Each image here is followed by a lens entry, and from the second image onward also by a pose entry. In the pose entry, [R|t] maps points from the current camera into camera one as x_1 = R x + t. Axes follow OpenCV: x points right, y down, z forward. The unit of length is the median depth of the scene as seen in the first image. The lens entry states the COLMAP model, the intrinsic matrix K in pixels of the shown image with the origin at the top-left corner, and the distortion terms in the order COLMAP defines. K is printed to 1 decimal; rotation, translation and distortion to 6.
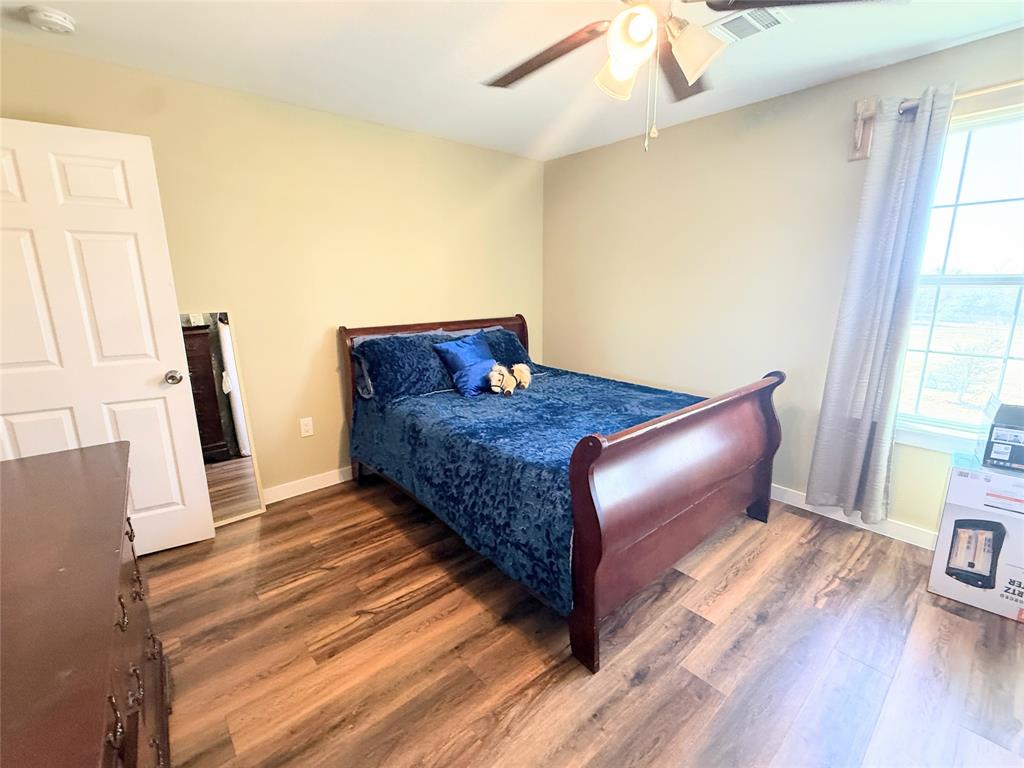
lens RADIAL K [[449.9, 0, 515.4], [0, 449.9, 382.5], [0, 0, 1]] dist [-0.003714, -0.000251]
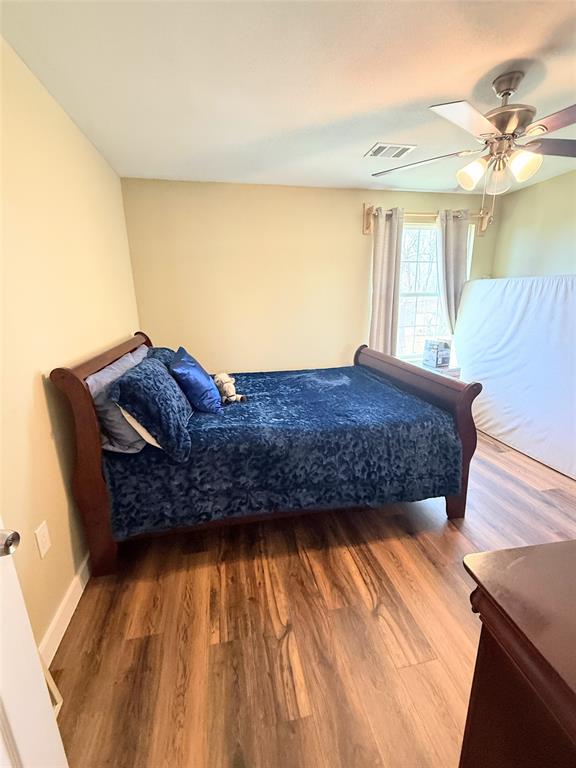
lens RADIAL K [[337.5, 0, 290.0], [0, 337.5, 383.2], [0, 0, 1]] dist [-0.003714, -0.000251]
pose [[0.494464, -0.222020, 0.840365, -0.884096], [0.200659, 0.969869, 0.138169, -0.143129], [-0.845720, 0.100307, 0.524115, 0.628153]]
